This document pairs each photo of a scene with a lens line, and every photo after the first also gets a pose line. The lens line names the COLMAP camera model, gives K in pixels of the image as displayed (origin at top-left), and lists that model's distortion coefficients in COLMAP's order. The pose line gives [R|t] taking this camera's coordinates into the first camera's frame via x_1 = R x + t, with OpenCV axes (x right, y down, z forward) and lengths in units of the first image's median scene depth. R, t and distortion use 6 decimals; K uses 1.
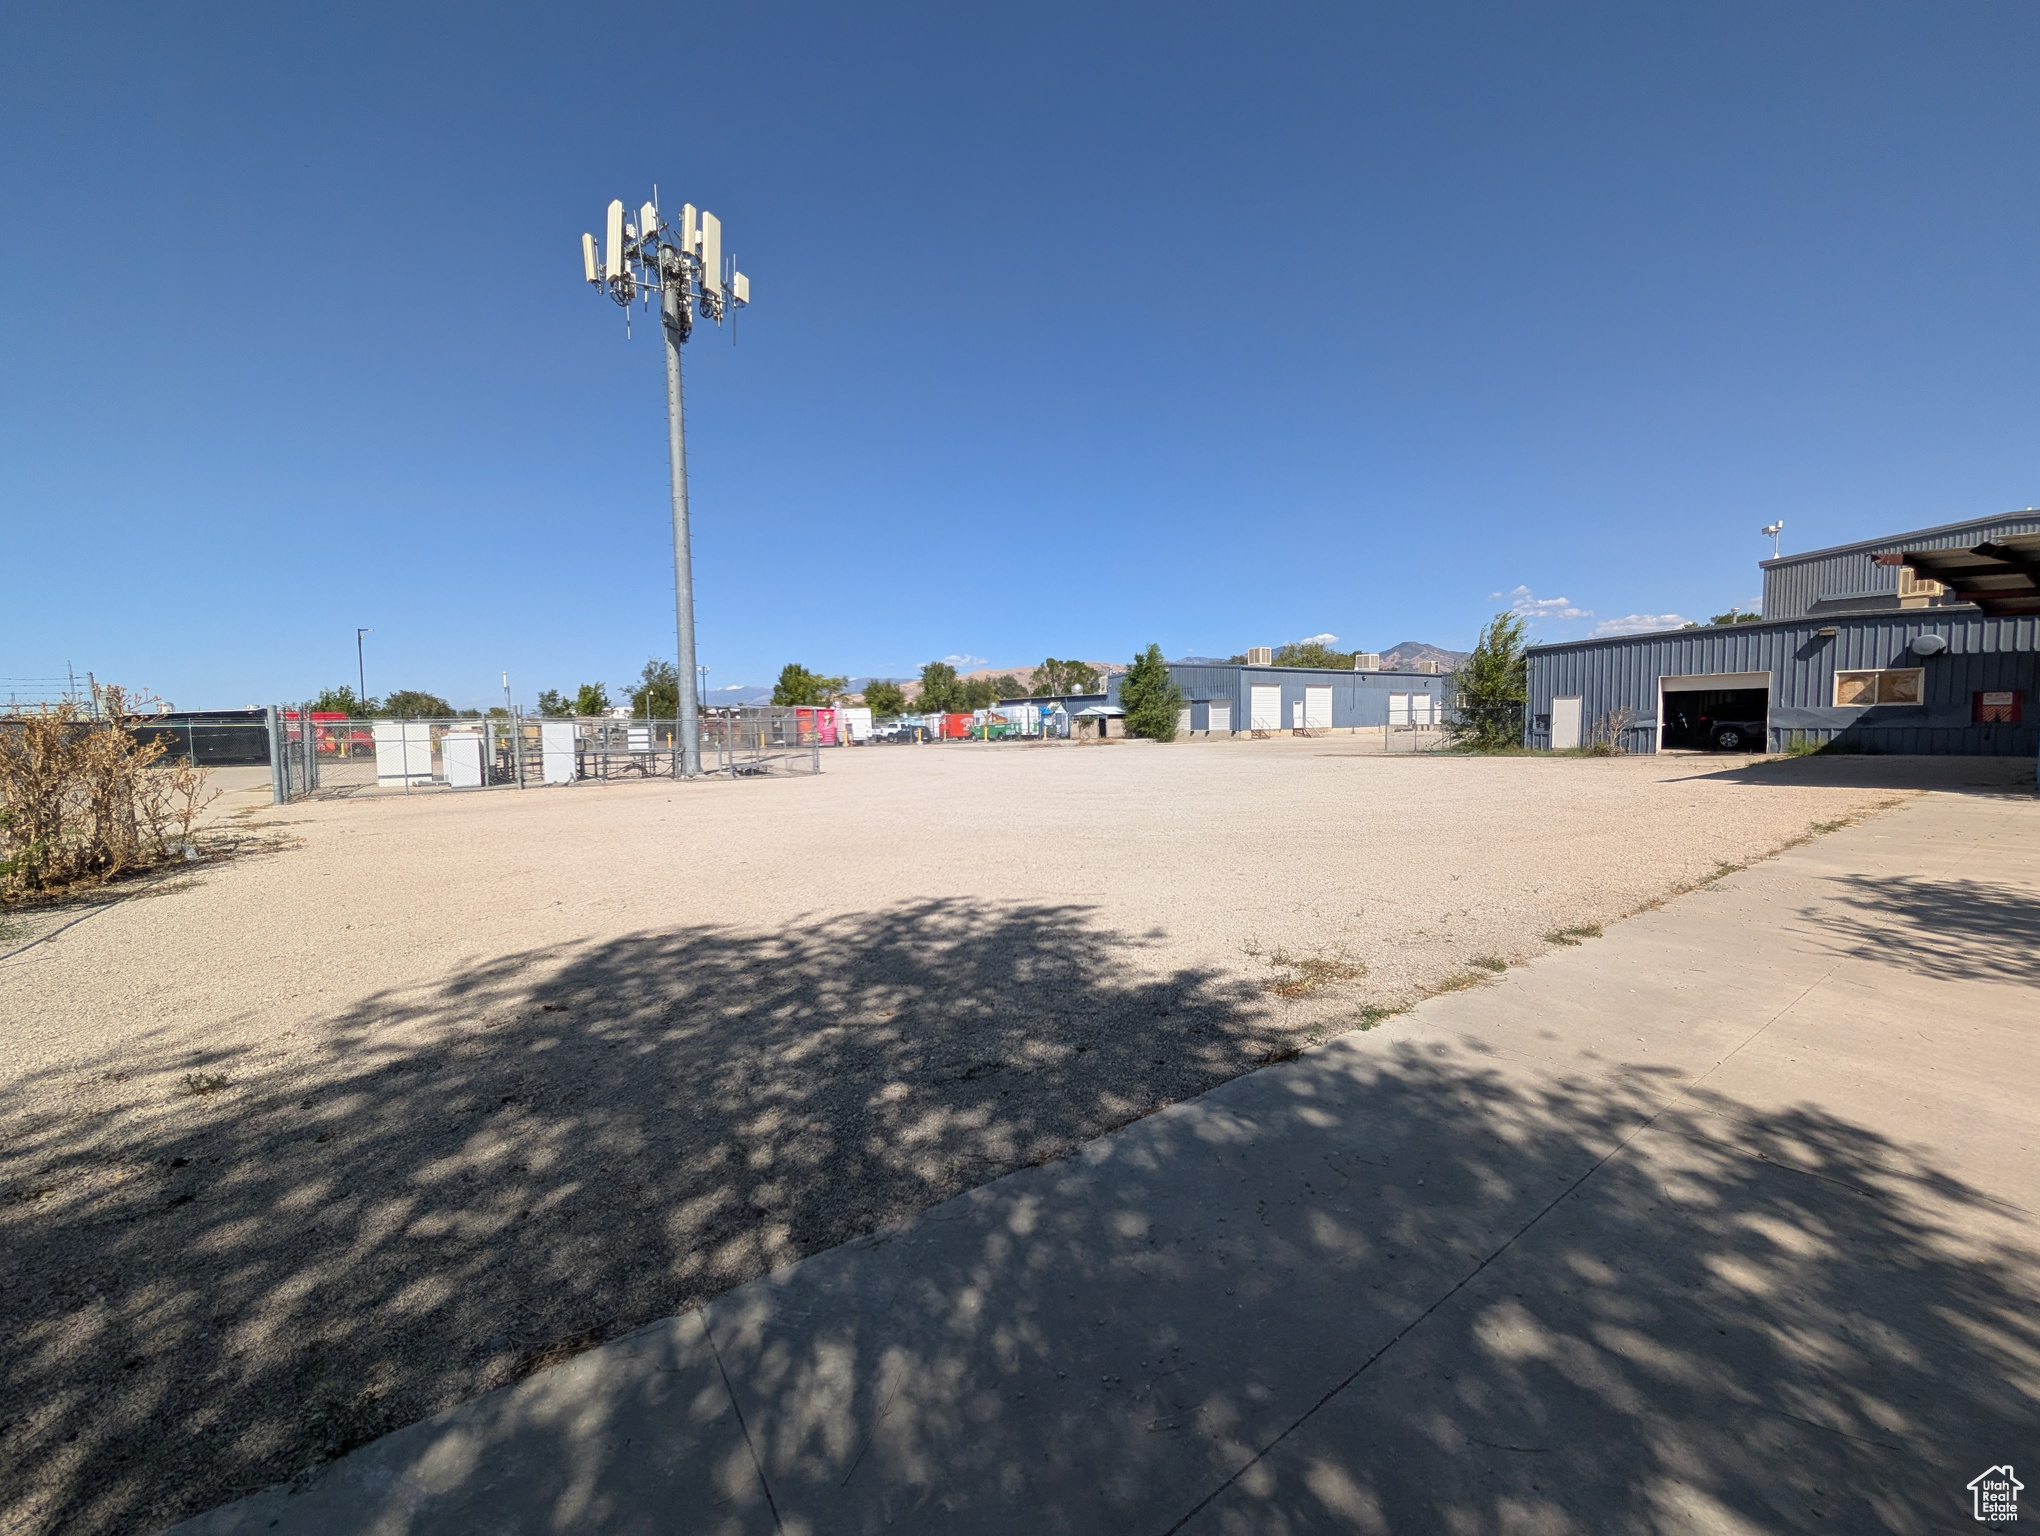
lens RADIAL K [[779.6, 0, 1027.7], [0, 779.6, 771.5], [0, 0, 1]] dist [-0.001000, -0.000065]
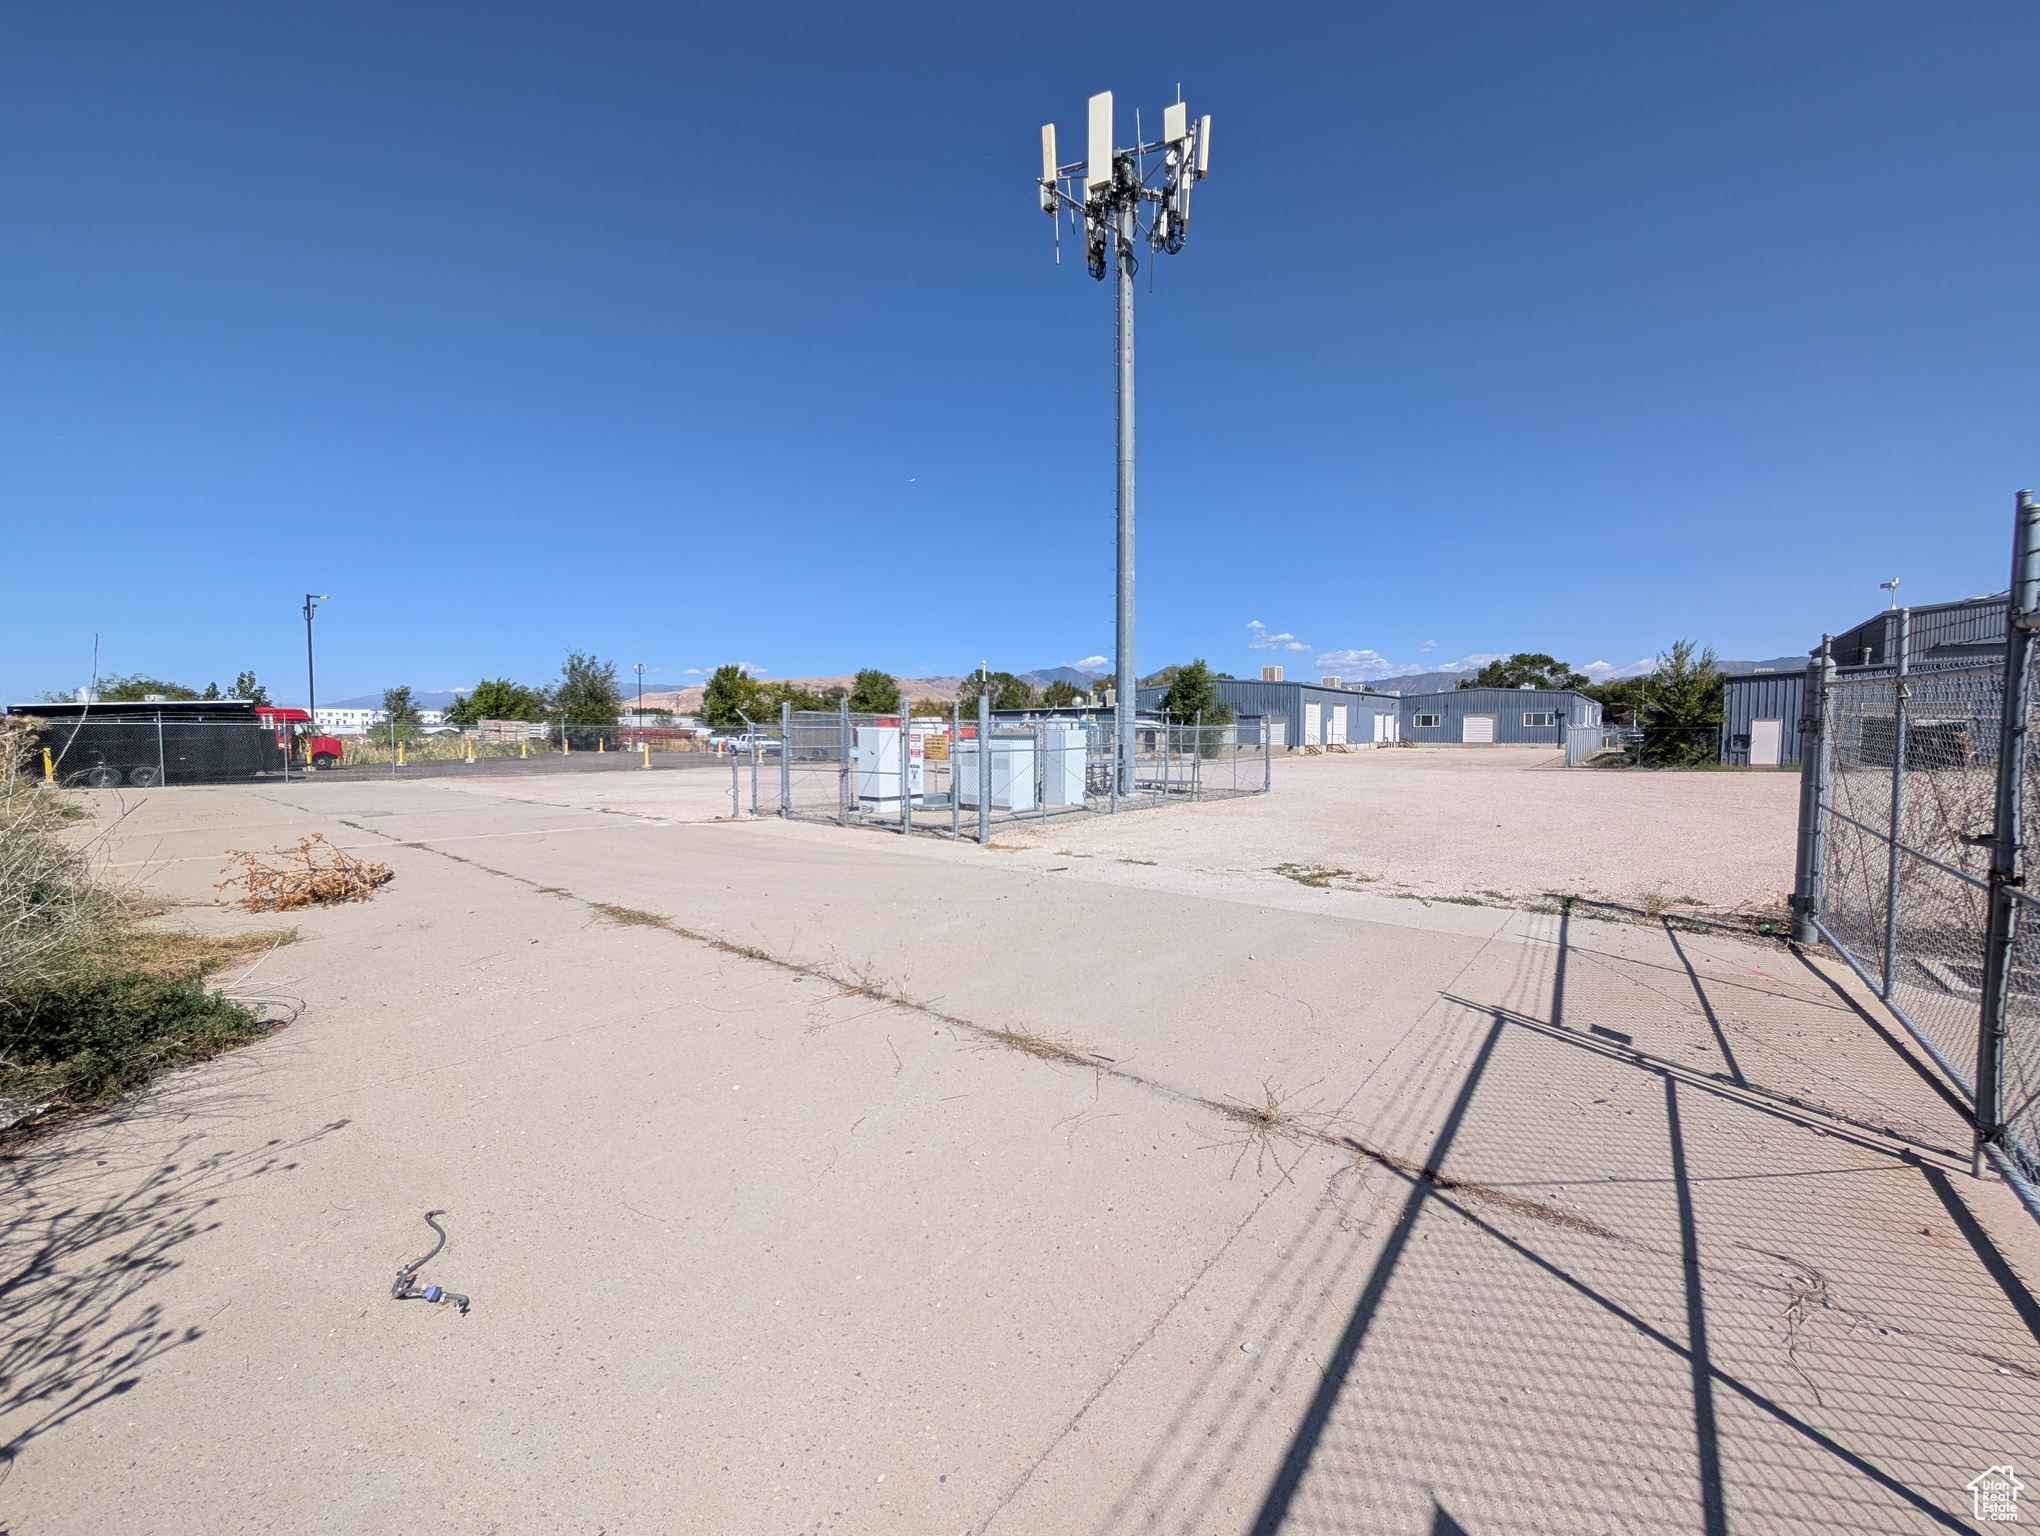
lens RADIAL K [[779.6, 0, 1027.7], [0, 779.6, 771.5], [0, 0, 1]] dist [-0.001000, -0.000065]
pose [[0.963021, 0.000588, 0.269427, -0.513288], [0.004086, 0.999851, -0.016789, -0.003989], [-0.269397, 0.017269, 0.962874, 0.152255]]
